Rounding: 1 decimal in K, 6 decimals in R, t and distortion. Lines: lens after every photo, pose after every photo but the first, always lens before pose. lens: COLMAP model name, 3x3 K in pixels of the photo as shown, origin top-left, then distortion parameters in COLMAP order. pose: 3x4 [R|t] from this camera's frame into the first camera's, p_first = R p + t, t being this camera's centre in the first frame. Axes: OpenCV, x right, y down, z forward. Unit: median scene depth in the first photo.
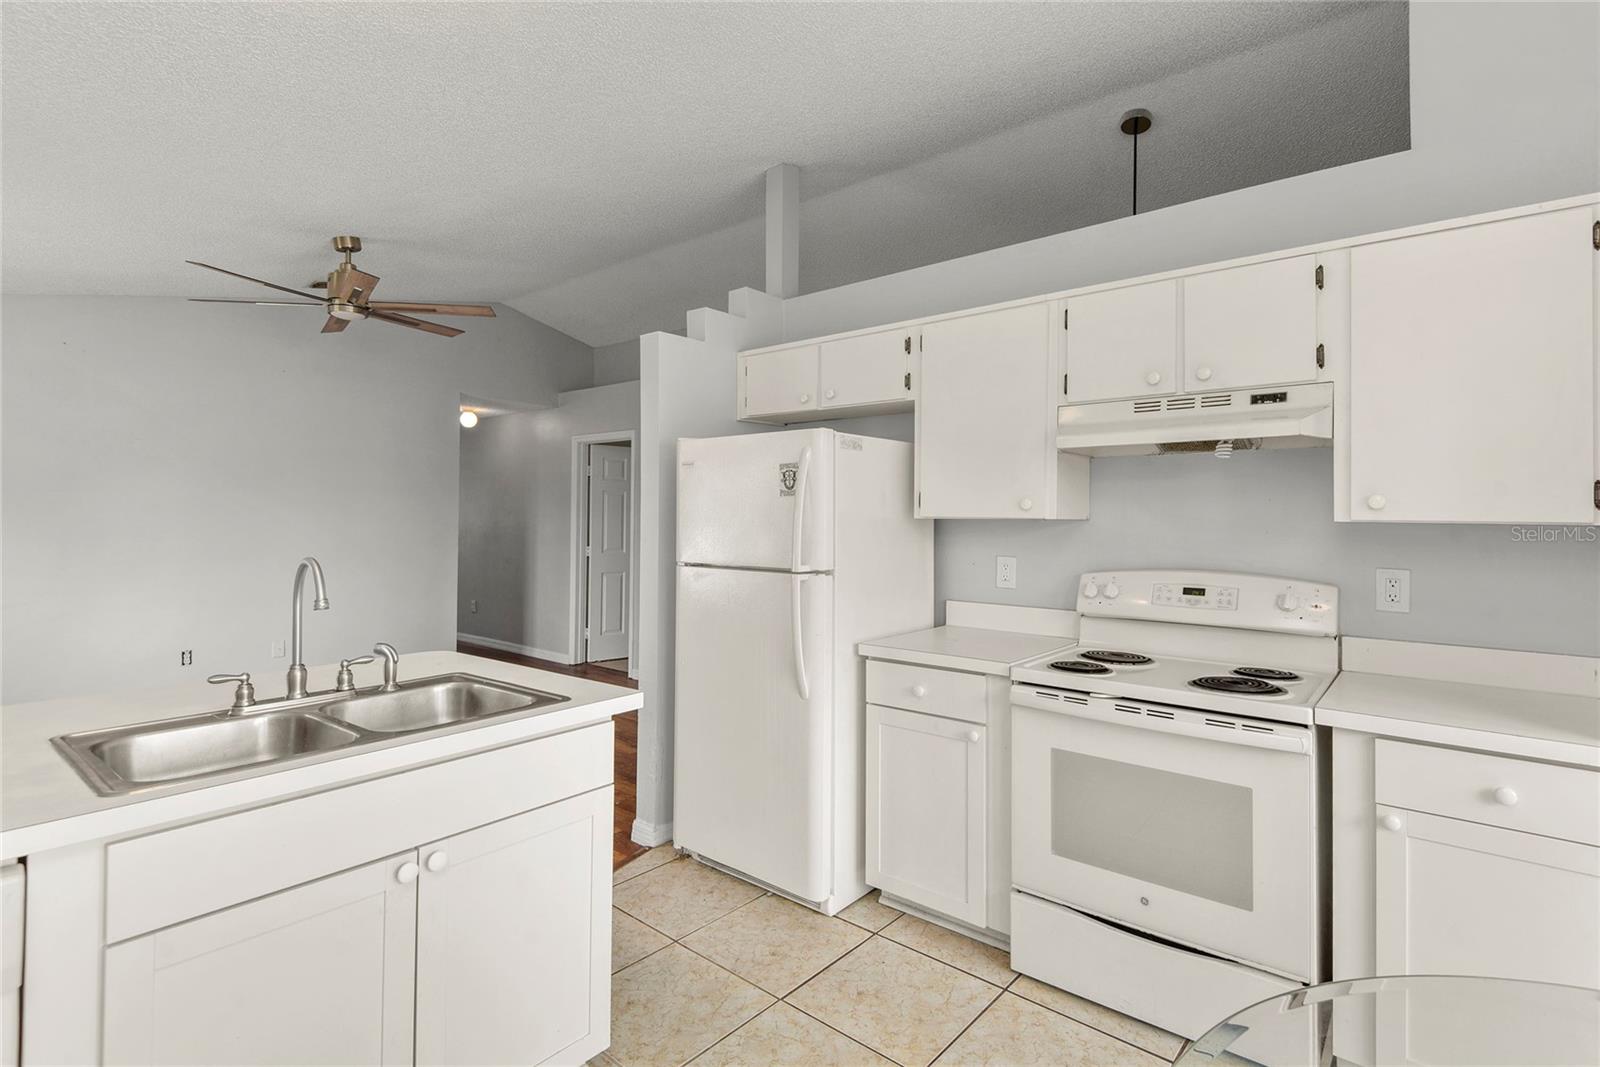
lens RADIAL K [[773.1, 0, 810.0], [0, 773.1, 498.2], [0, 0, 1]] dist [0.013098, -0.003502]
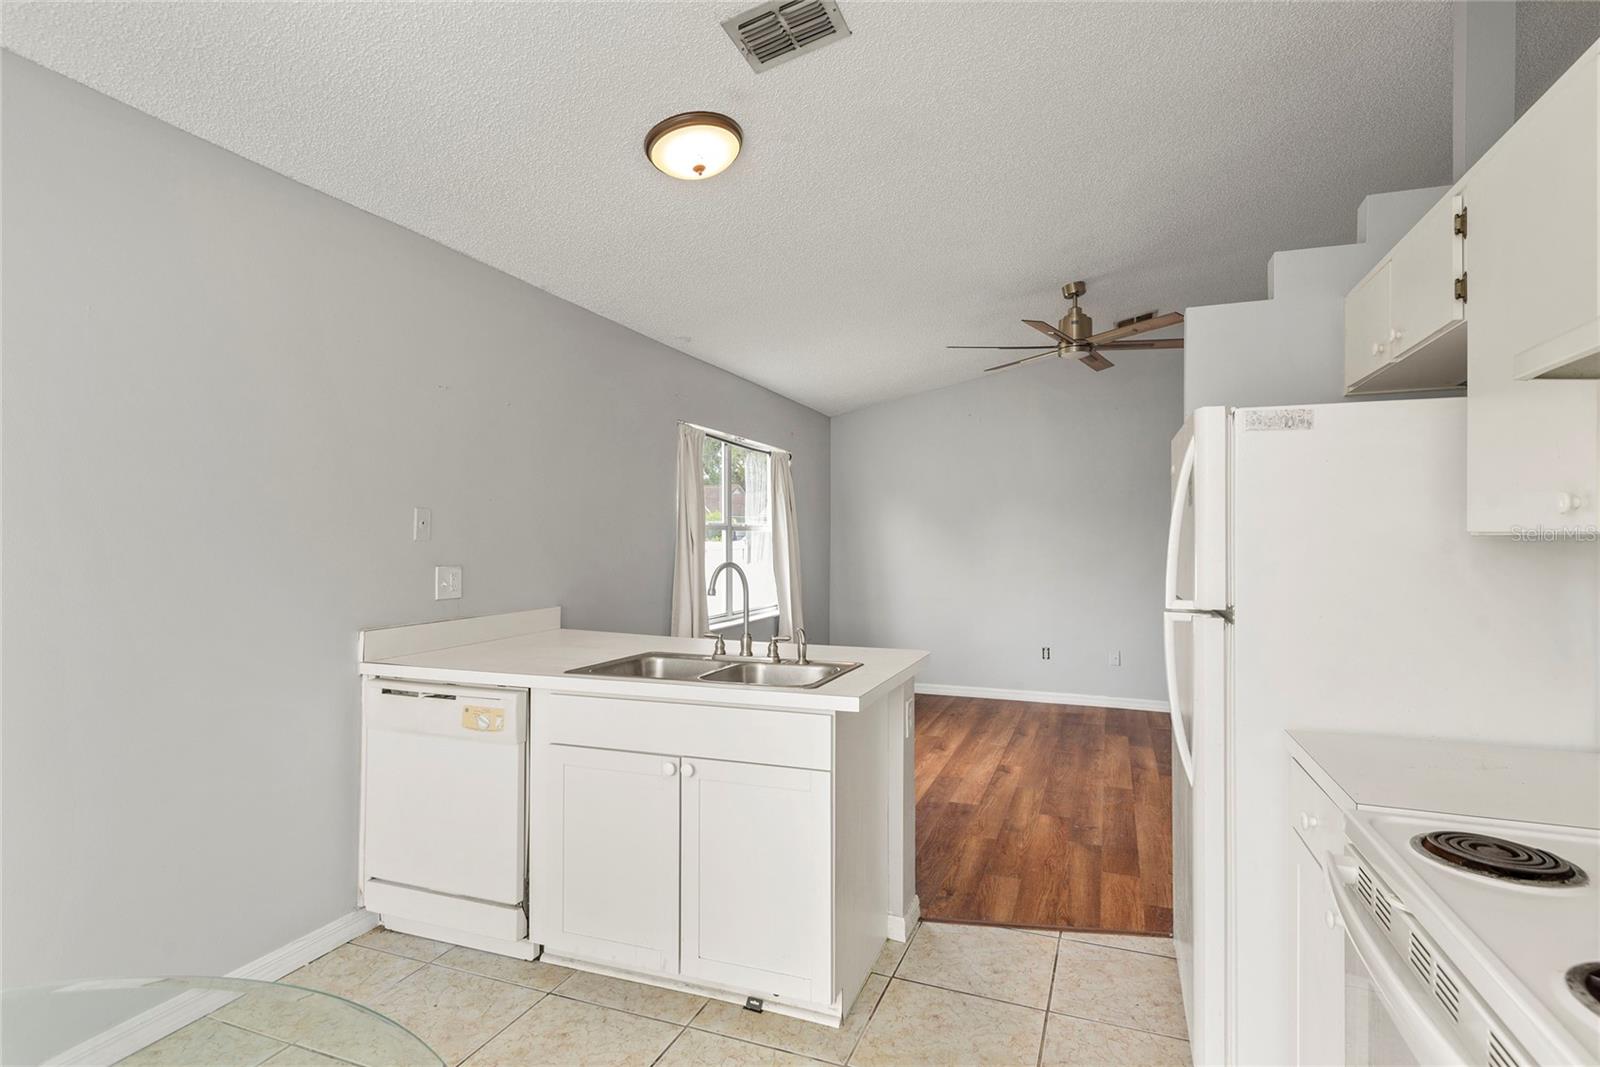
lens RADIAL K [[813.0, 0, 799.1], [0, 813.0, 532.8], [0, 0, 1]] dist [0.009713, -0.002165]
pose [[0.328238, -0.006582, -0.944572, 0.359900], [0.015081, 0.999885, -0.001727, 0.011545], [0.944474, -0.013678, 0.328300, 0.249868]]
